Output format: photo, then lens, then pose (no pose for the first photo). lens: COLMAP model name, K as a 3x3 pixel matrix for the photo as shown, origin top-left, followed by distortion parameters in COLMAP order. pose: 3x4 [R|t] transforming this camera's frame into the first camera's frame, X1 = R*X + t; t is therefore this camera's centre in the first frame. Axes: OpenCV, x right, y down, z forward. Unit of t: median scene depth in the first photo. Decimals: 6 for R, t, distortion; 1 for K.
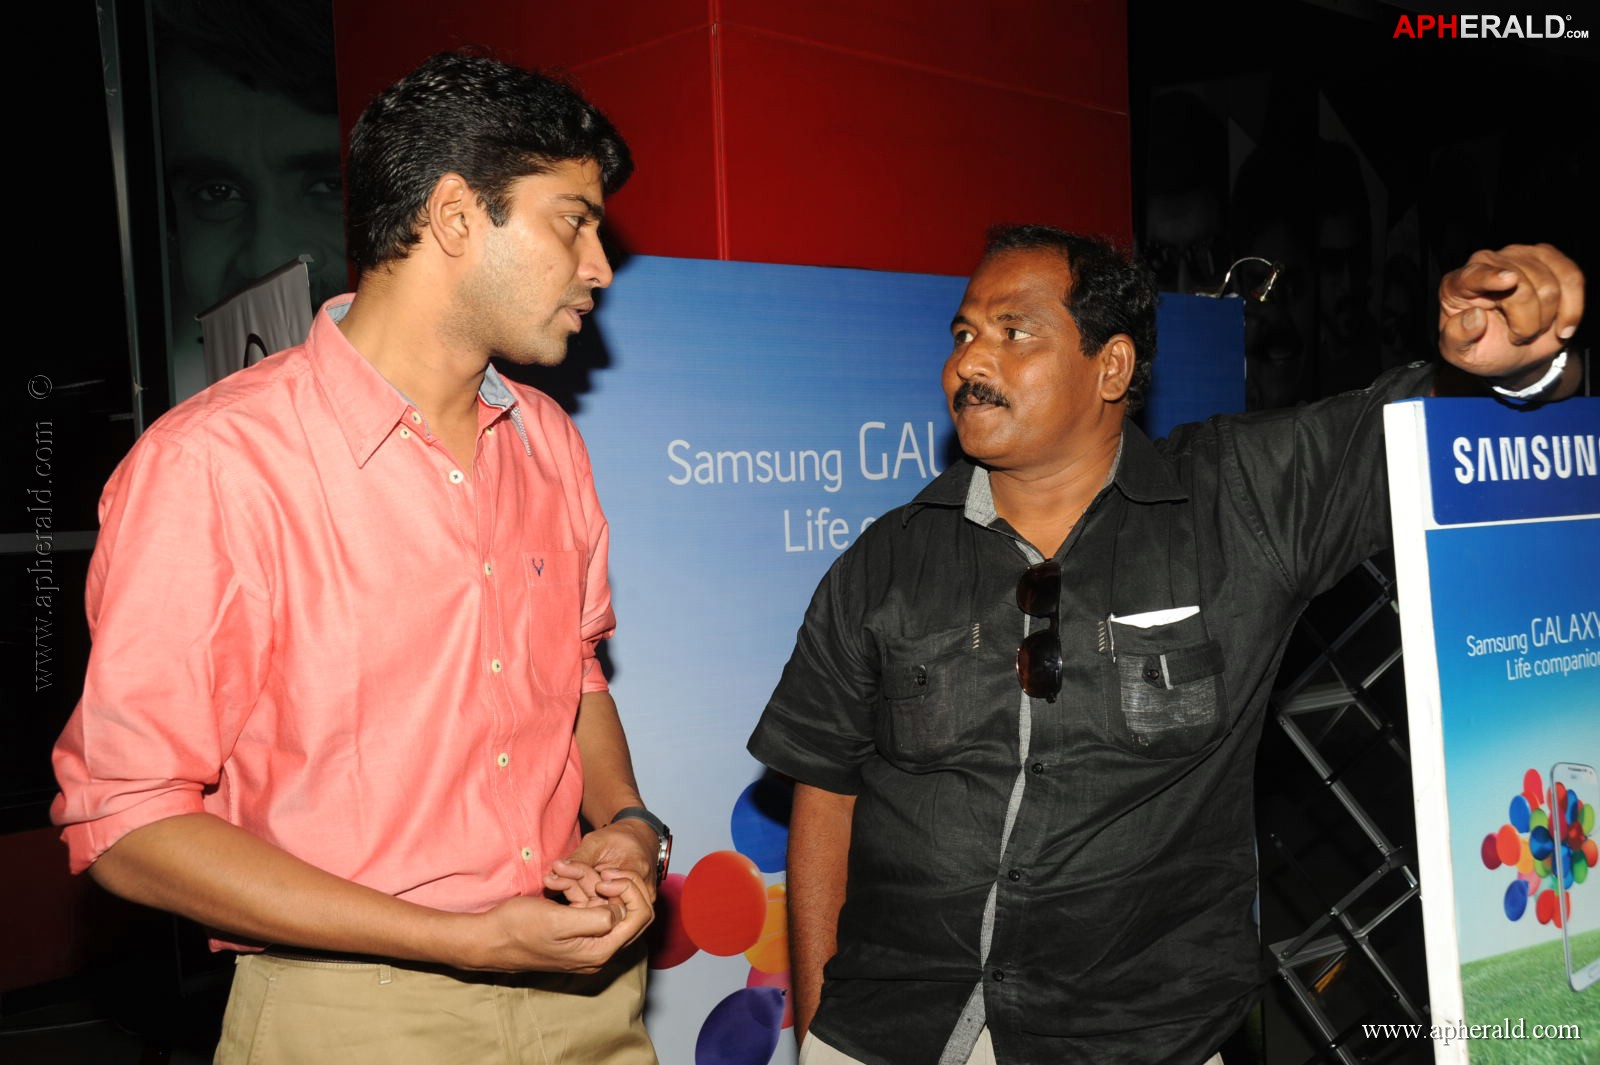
lens RADIAL K [[1888.9, 0, 844.7], [0, 1888.9, 581.2], [0, 0, 1]] dist [0.098534, 0.000000]
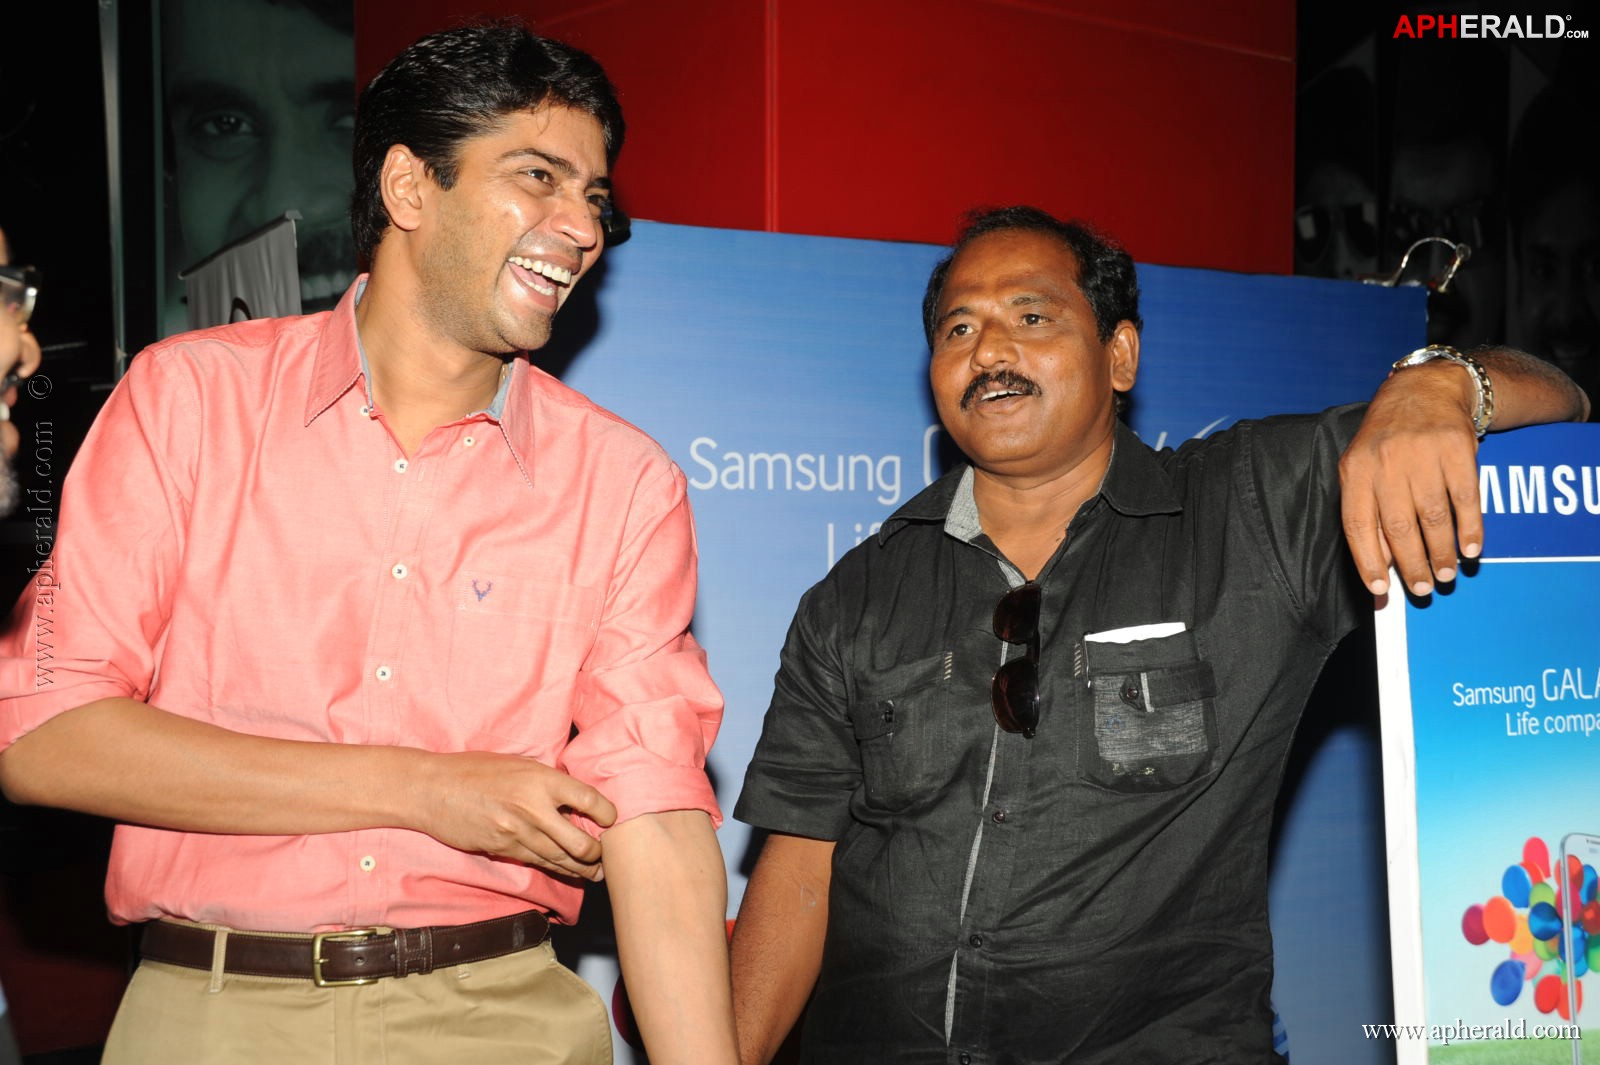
lens RADIAL K [[2383.8, 0, 802.7], [0, 2383.8, 525.4], [0, 0, 1]] dist [0.178759, 0.000000]
pose [[0.996003, 0.036997, -0.081301, 0.087795], [-0.040178, 0.998476, -0.037840, 0.007982], [0.079777, 0.040955, 0.995971, -0.133964]]
